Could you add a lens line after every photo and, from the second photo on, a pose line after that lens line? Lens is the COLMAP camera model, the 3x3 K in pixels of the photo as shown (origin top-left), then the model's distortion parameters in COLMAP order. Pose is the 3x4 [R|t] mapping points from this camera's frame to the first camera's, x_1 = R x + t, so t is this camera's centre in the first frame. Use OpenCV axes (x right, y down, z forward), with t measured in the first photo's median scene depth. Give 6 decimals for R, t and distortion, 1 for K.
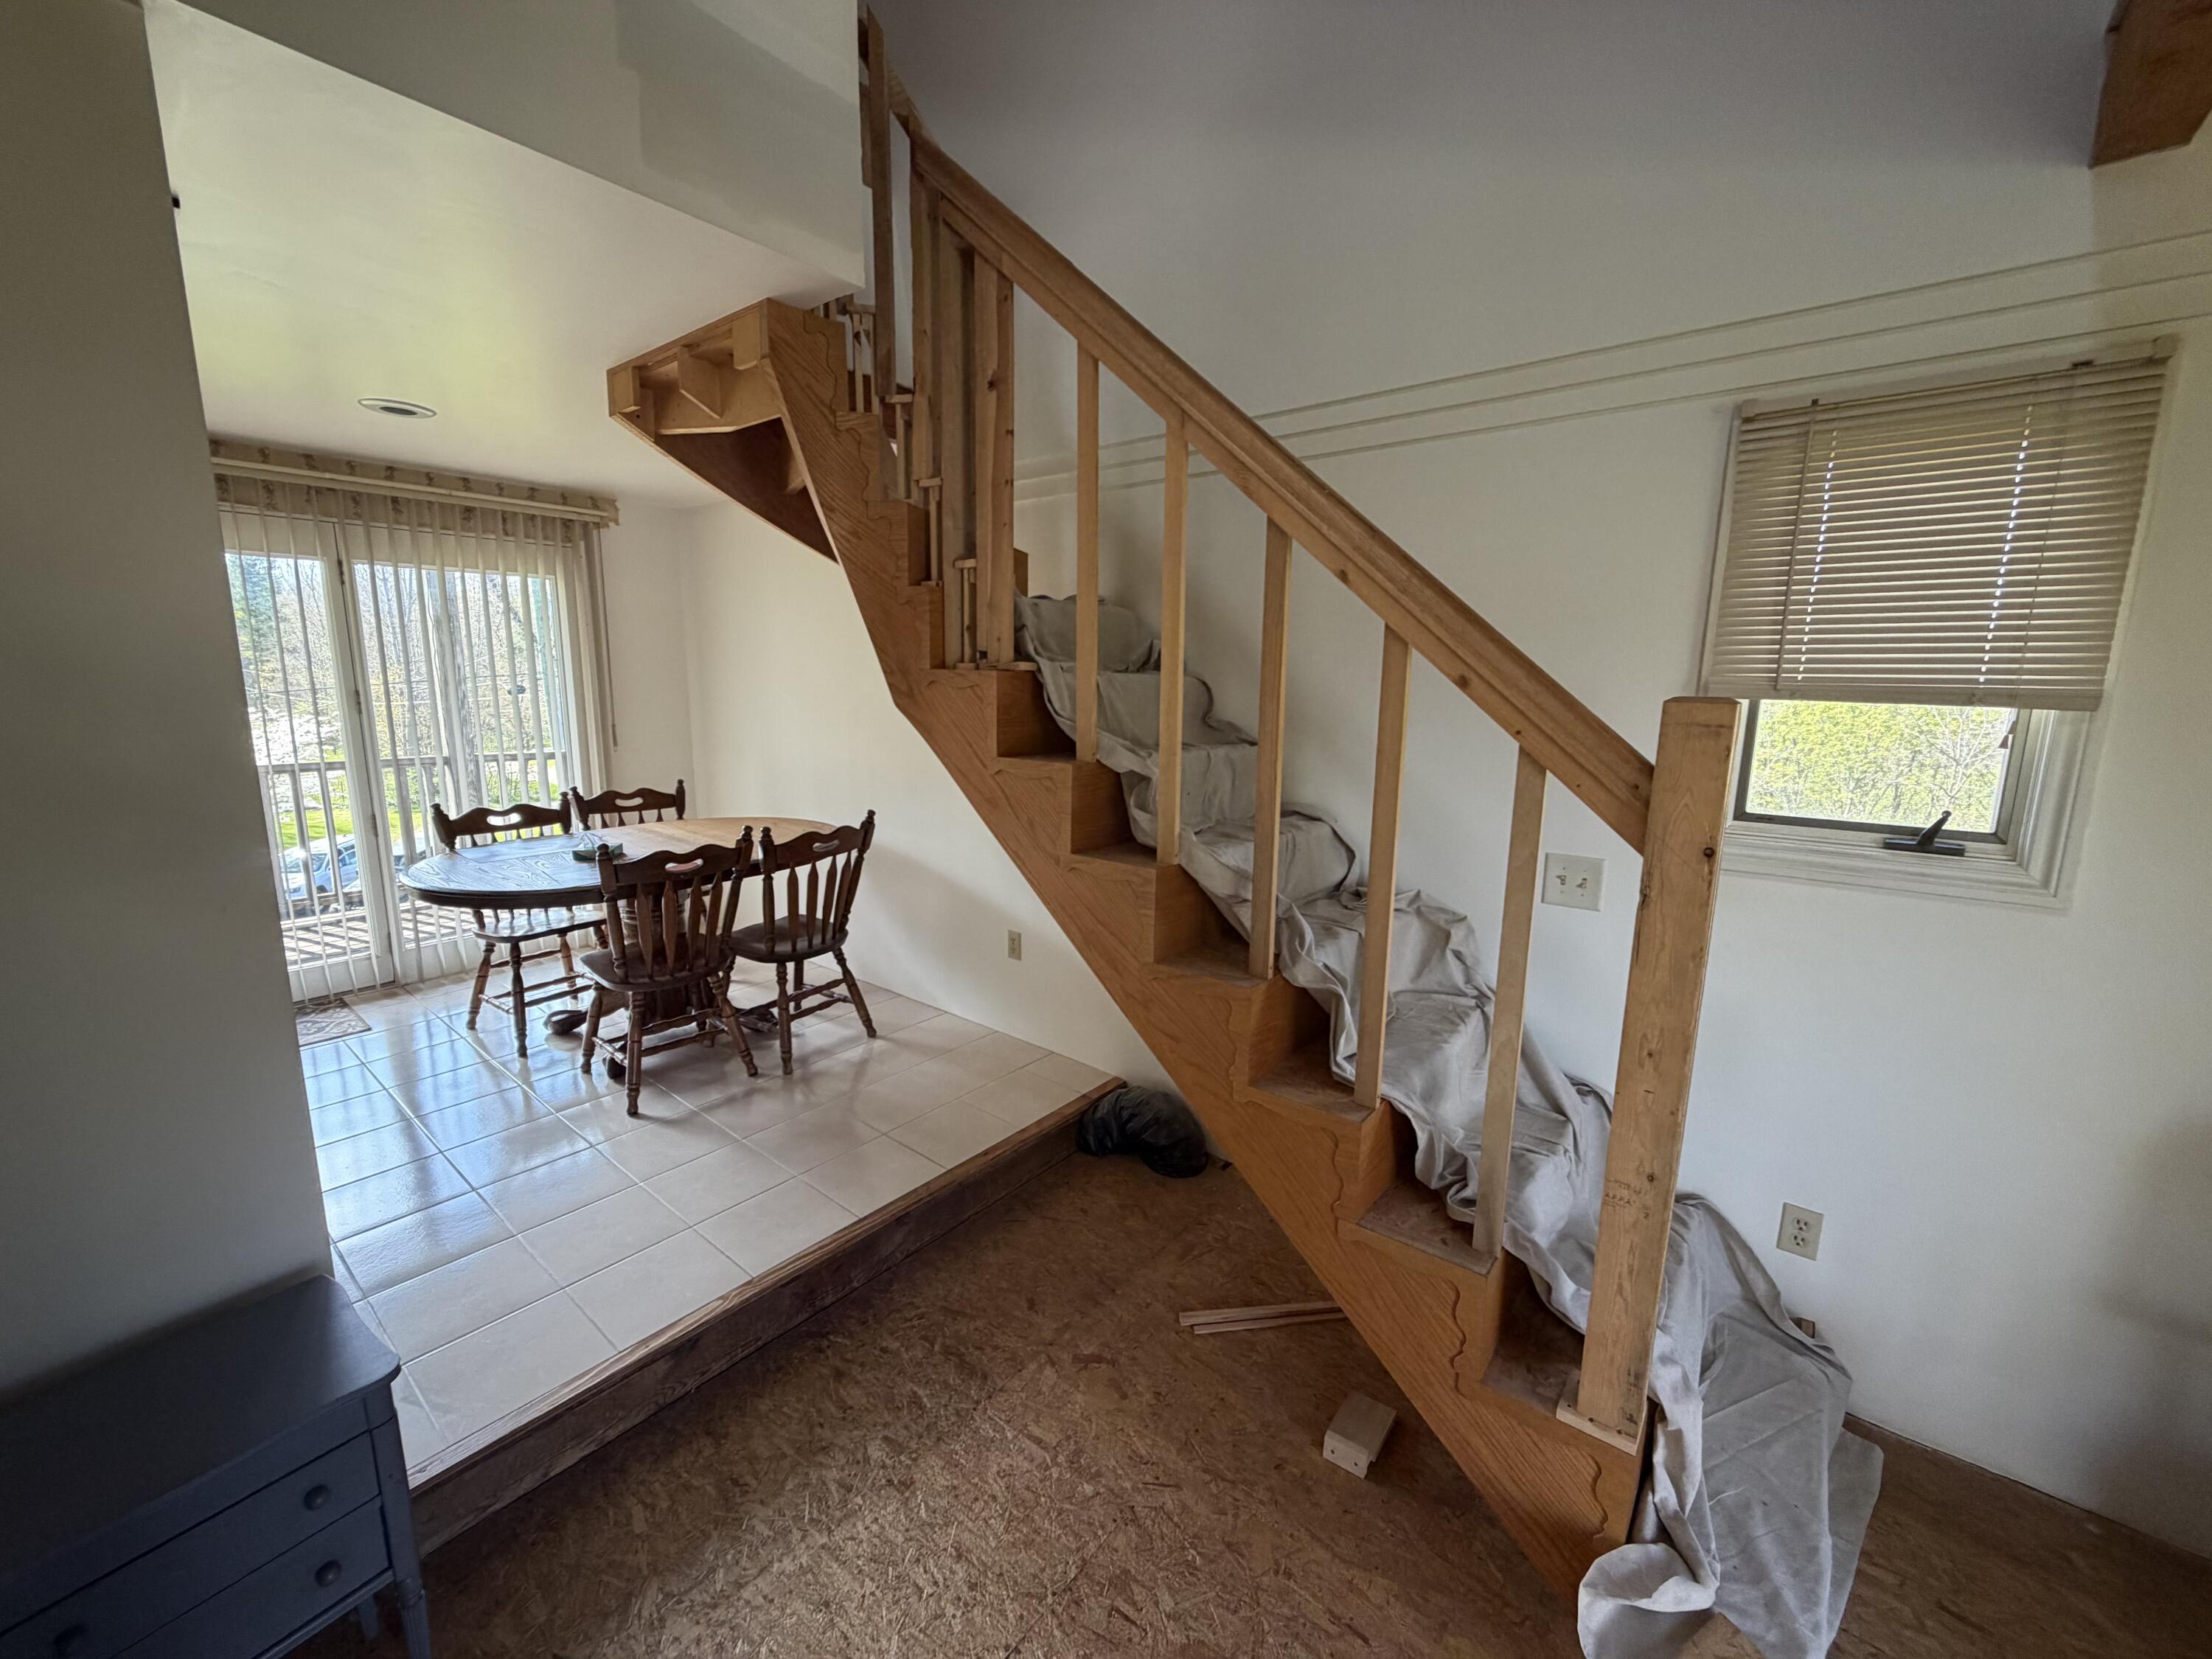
lens RADIAL K [[877.3, 0, 1098.1], [0, 877.3, 827.7], [0, 0, 1]] dist [0.000877, 0.000188]
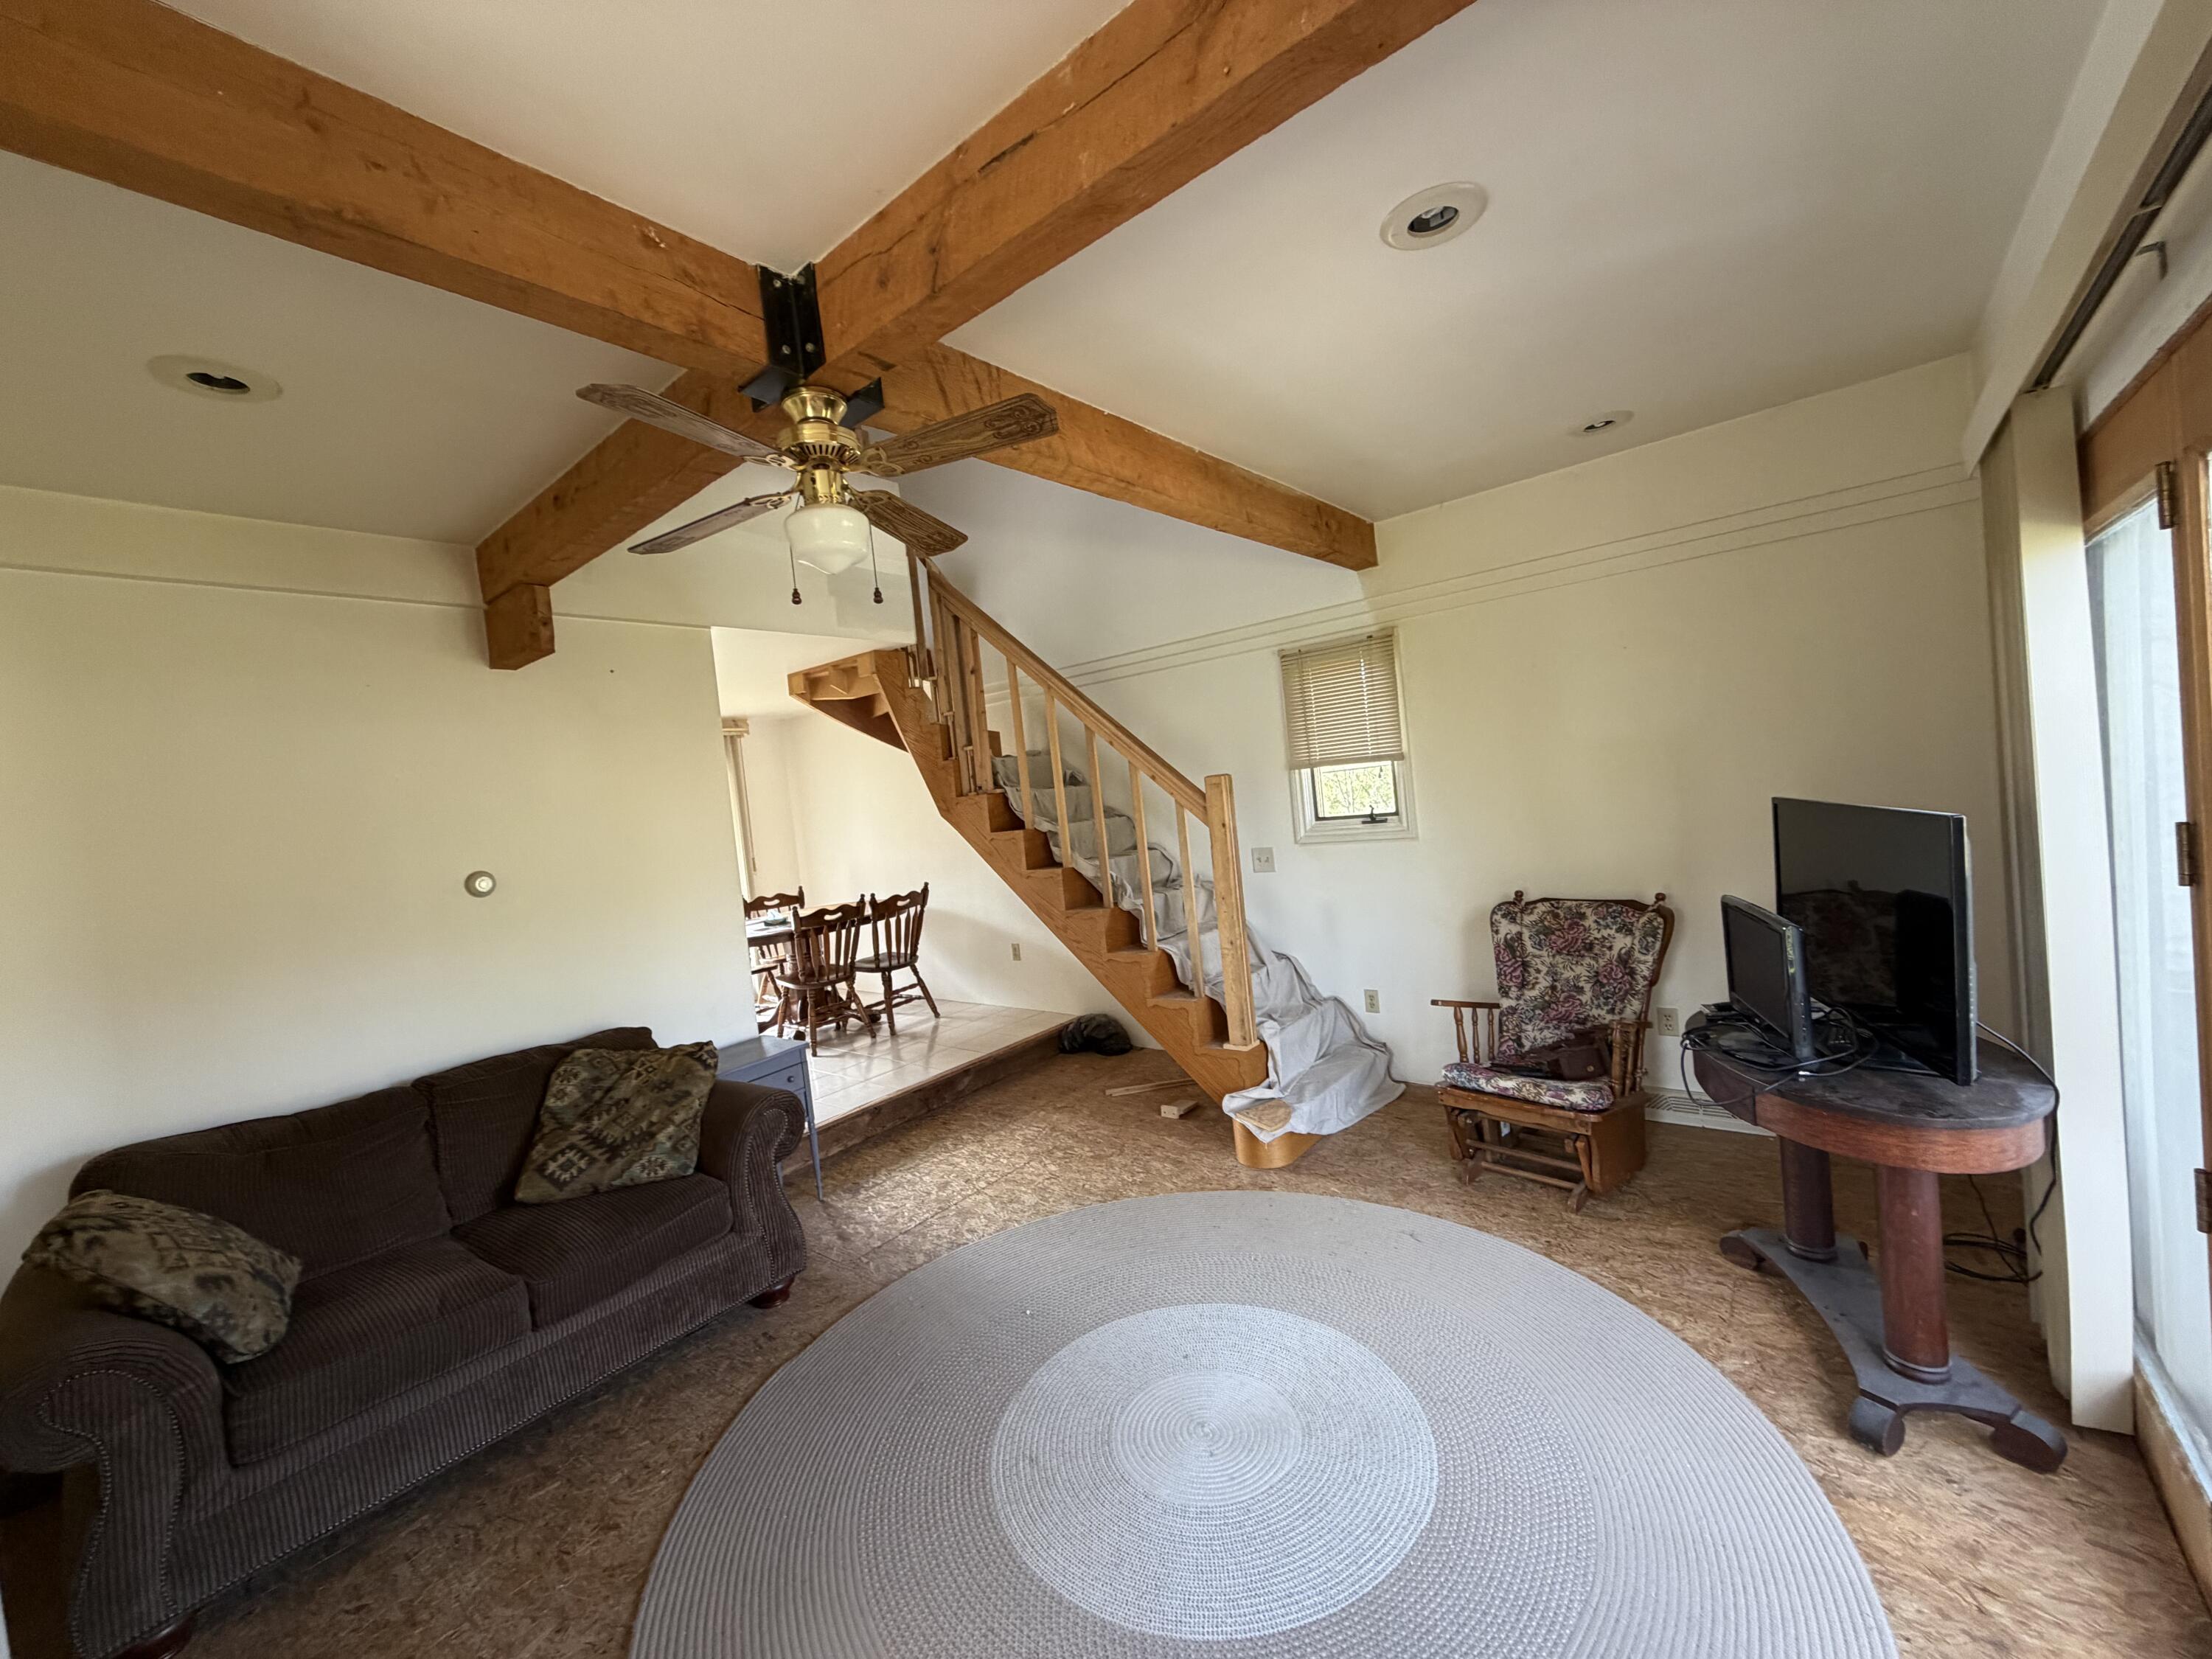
lens RADIAL K [[877.3, 0, 1100.7], [0, 877.3, 830.3], [0, 0, 1]] dist [0.000877, 0.000188]
pose [[0.993321, -0.115202, -0.006410, 0.162910], [0.113422, 0.985150, -0.128896, 0.213379], [0.021163, 0.127308, 0.991637, -1.100464]]
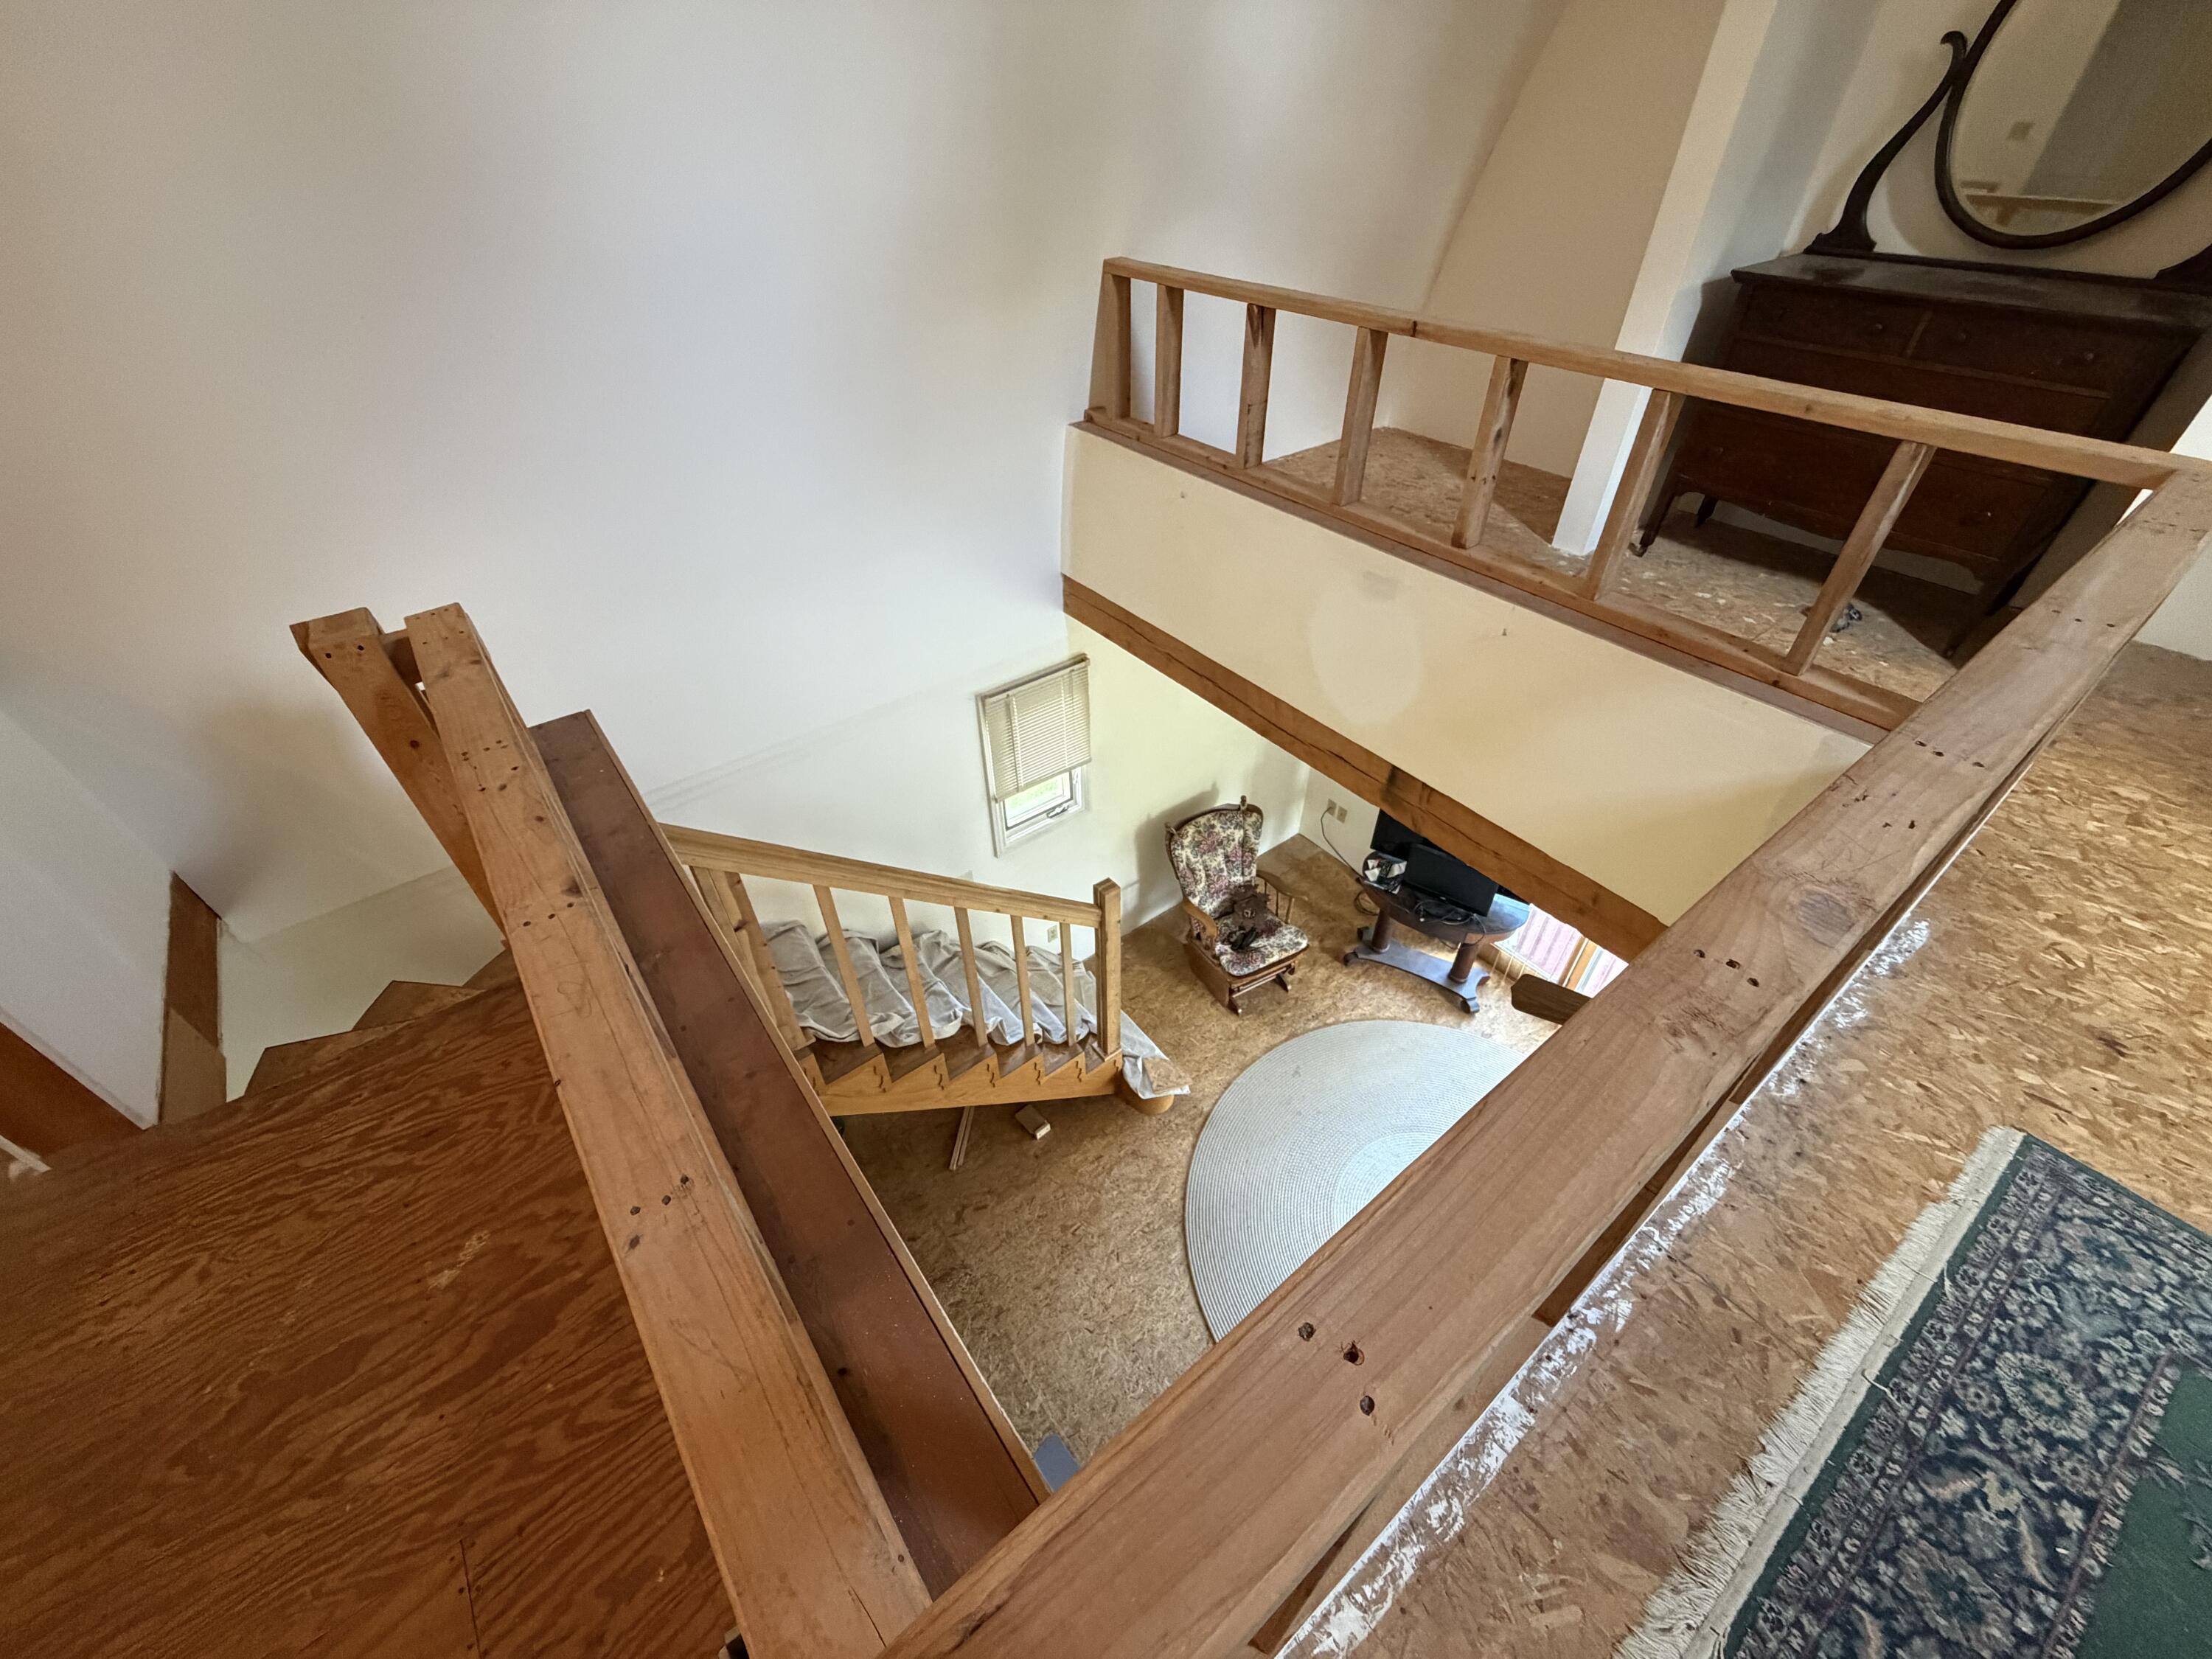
lens RADIAL K [[877.3, 0, 1117.4], [0, 877.3, 827.6], [0, 0, 1]] dist [0.000877, 0.000188]
pose [[0.219058, -0.642894, 0.733962, -0.777272], [0.164421, 0.765798, 0.621707, -1.211304], [-0.961758, -0.015511, 0.273460, 0.063108]]
